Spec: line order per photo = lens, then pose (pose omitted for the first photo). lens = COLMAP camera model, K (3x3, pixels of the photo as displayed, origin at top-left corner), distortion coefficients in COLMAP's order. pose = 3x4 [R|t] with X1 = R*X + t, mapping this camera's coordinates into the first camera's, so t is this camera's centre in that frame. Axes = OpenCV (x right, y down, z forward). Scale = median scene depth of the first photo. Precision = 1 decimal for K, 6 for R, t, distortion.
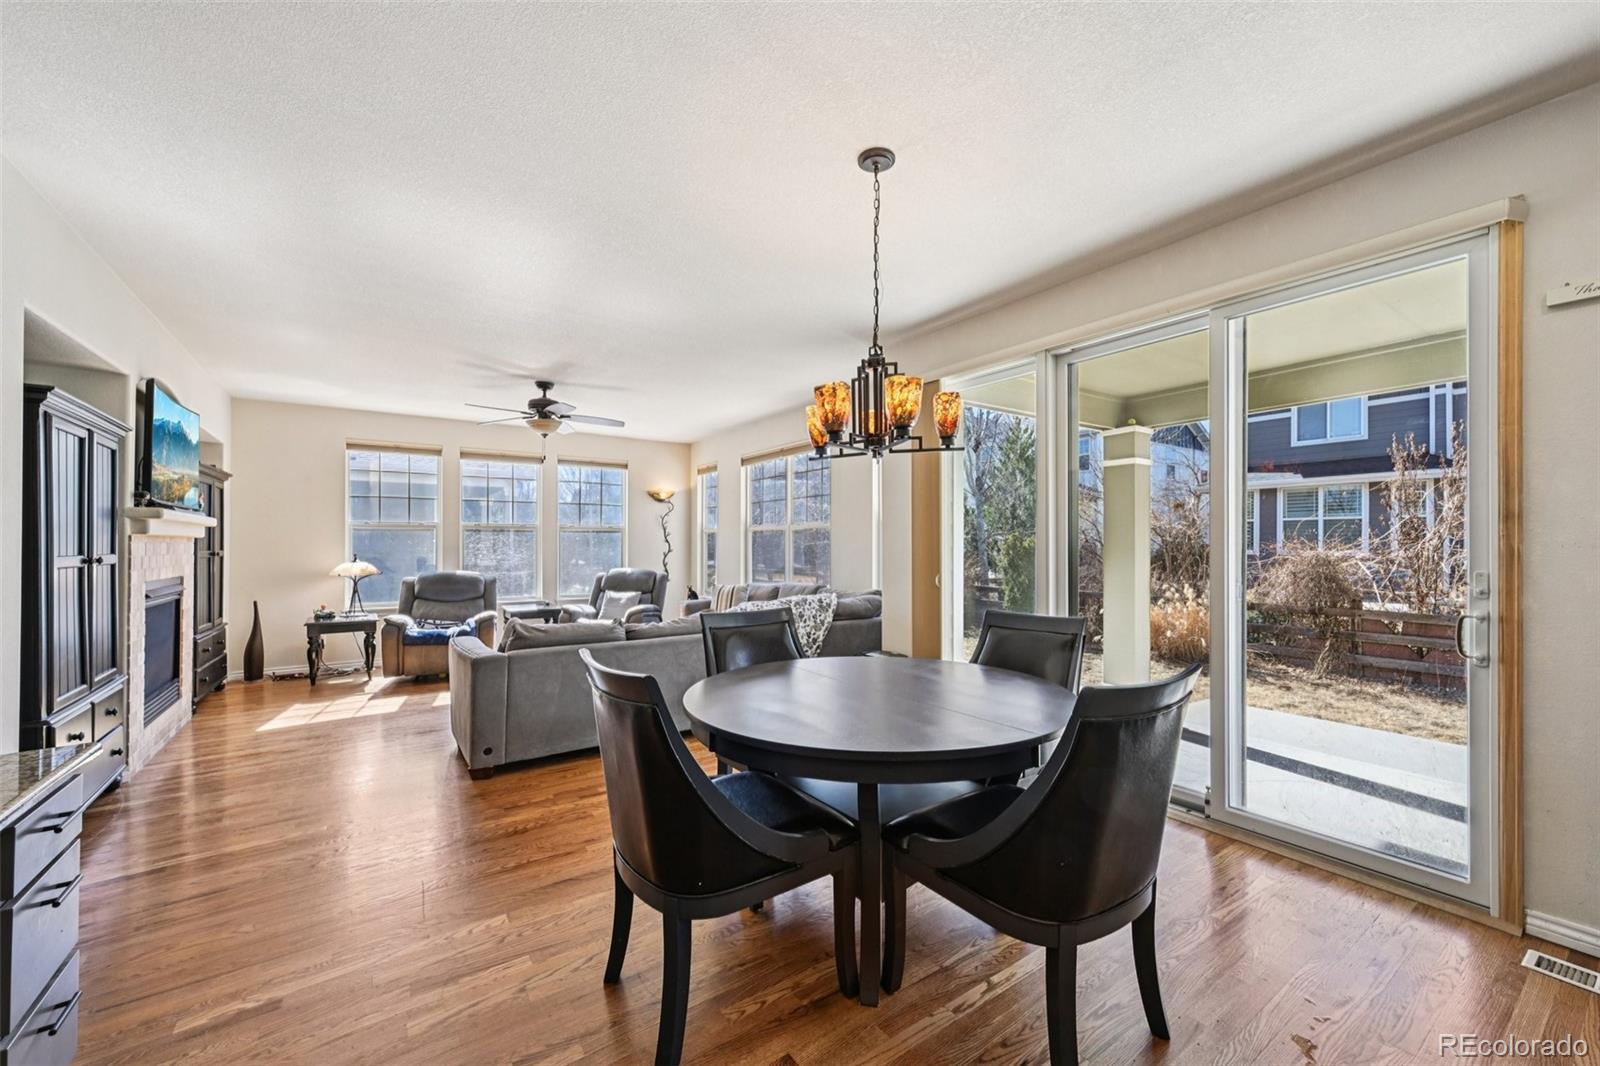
lens RADIAL K [[626.5, 0, 806.5], [0, 626.5, 541.0], [0, 0, 1]] dist [-0.003871, 0.001028]
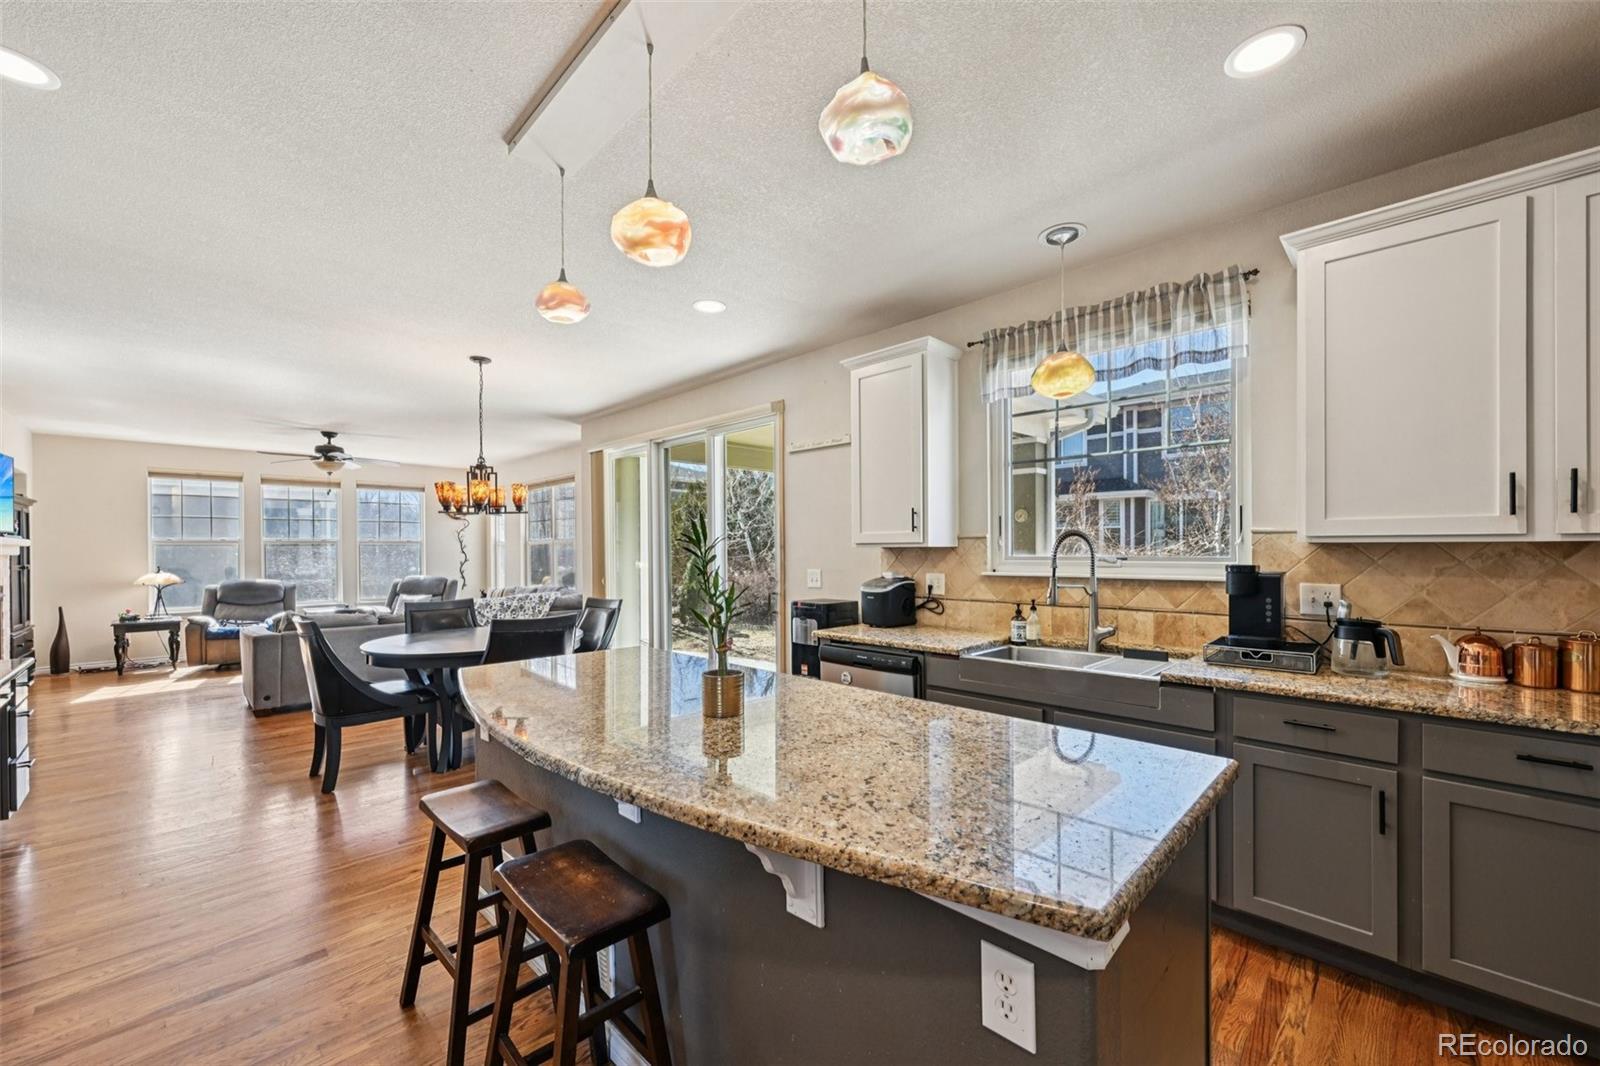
lens RADIAL K [[626.5, 0, 806.6], [0, 626.5, 553.1], [0, 0, 1]] dist [-0.003871, 0.001028]
pose [[0.983159, -0.005423, 0.182673, 0.290935], [0.003187, 0.999916, 0.012533, -0.016356], [-0.182726, -0.011739, 0.983094, -0.418166]]
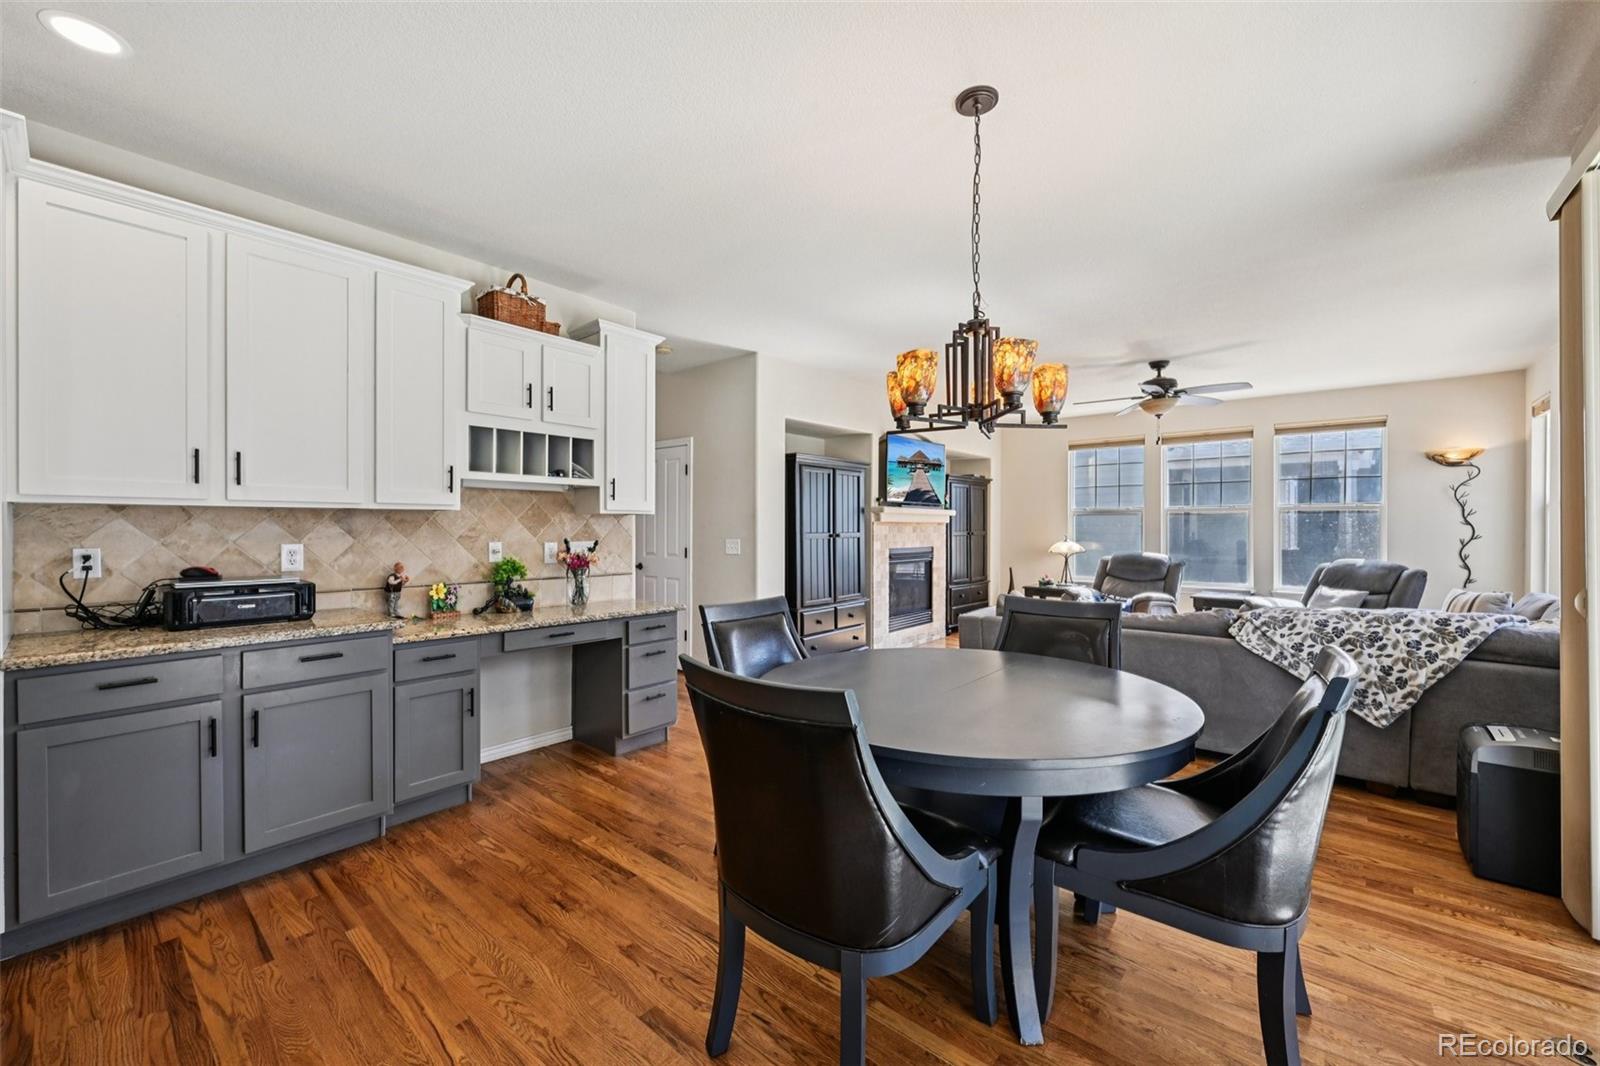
lens RADIAL K [[626.5, 0, 814.0], [0, 626.5, 528.7], [0, 0, 1]] dist [-0.003871, 0.001028]
pose [[0.257032, 0.002910, -0.966399, 0.361206], [0.003872, 0.999984, 0.004041, 0.001046], [0.966395, -0.004781, 0.257016, 0.213170]]
